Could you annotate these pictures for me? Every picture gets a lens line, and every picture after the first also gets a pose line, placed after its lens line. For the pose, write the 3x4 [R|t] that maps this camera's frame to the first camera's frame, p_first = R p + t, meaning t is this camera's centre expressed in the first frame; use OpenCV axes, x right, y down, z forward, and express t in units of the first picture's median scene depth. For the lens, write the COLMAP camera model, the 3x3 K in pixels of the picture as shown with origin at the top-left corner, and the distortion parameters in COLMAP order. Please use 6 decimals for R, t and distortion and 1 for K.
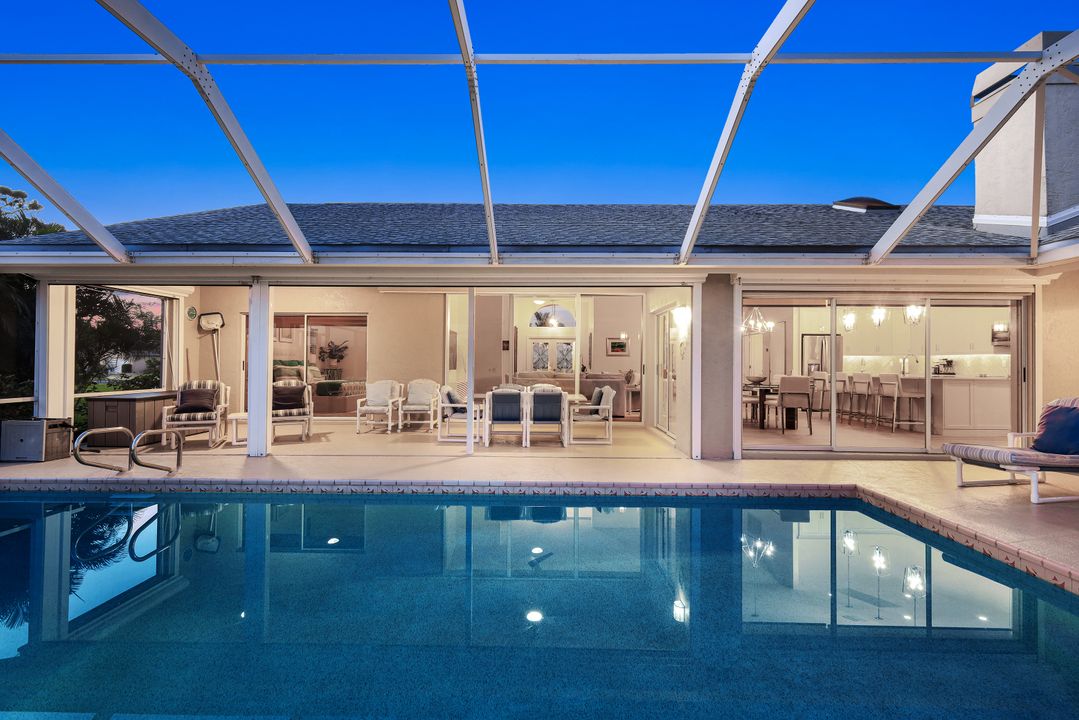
lens RADIAL K [[476.5, 0, 538.8], [0, 476.5, 356.8], [0, 0, 1]] dist [0.002716, 0.000410]
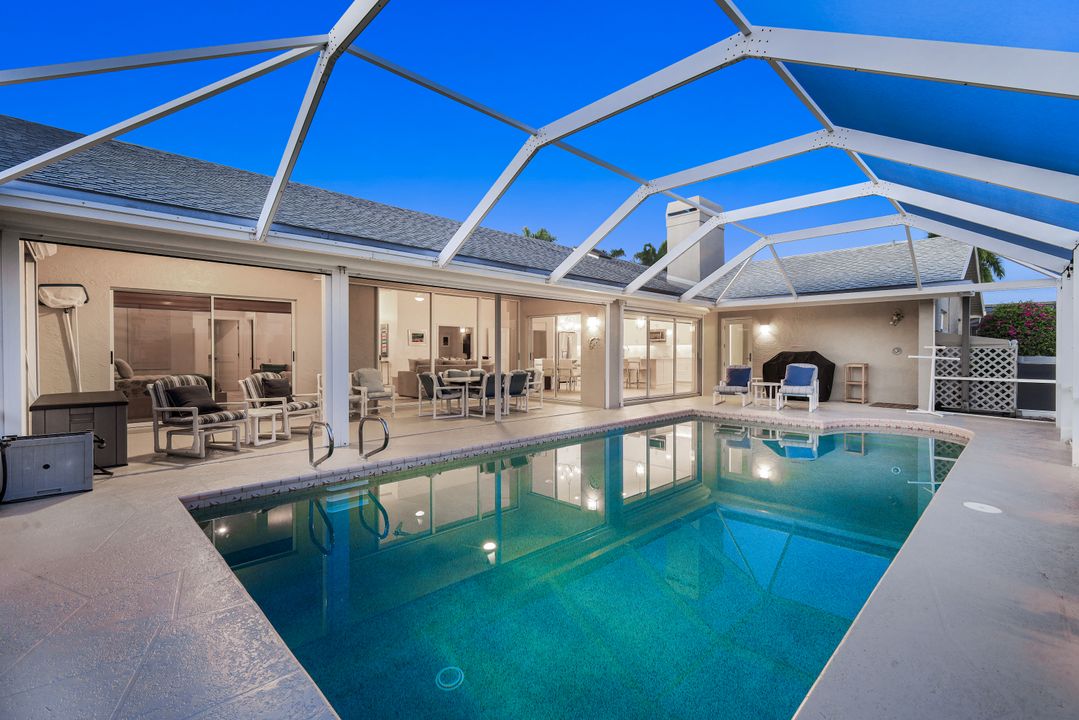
lens RADIAL K [[468.4, 0, 539.5], [0, 468.4, 360.0], [0, 0, 1]] dist [0.000673, -0.000238]
pose [[0.707203, -0.017107, 0.706803, -0.848300], [-0.005474, 0.999545, 0.029669, -0.003909], [-0.706989, -0.024851, 0.706788, 0.009677]]
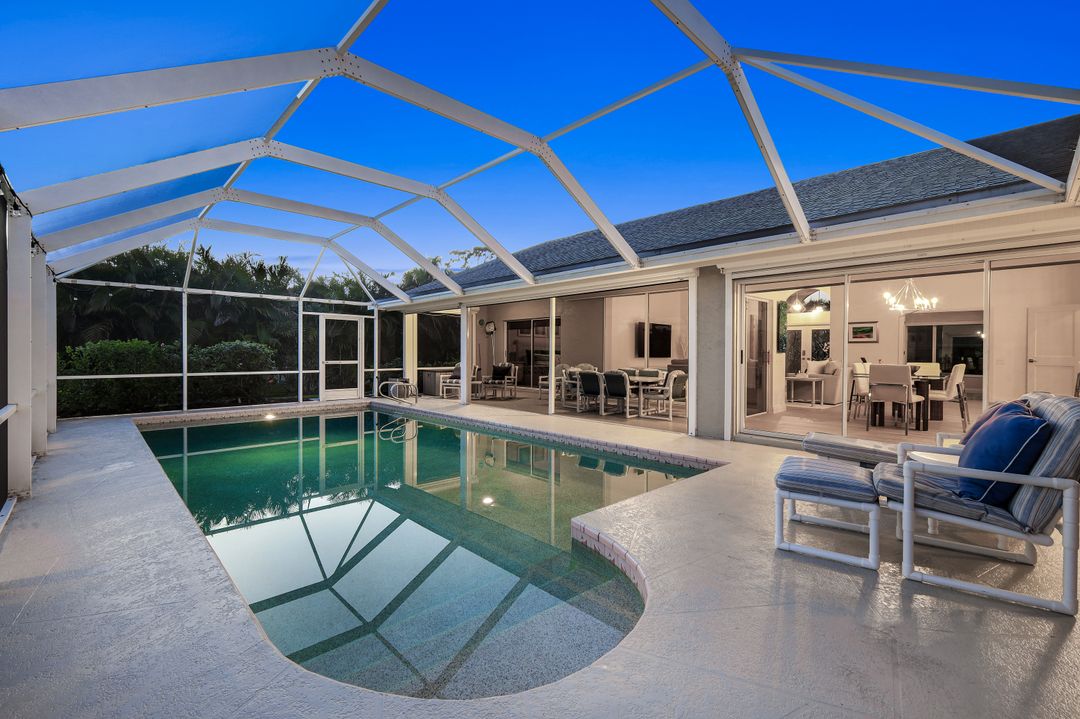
lens RADIAL K [[468.8, 0, 540.0], [0, 468.8, 359.5], [0, 0, 1]] dist [0.000673, -0.000238]
pose [[0.701488, 0.006315, -0.712654, 0.732028], [0.012061, 0.999712, 0.020731, 0.008172], [0.712580, -0.023138, 0.701210, -0.015768]]
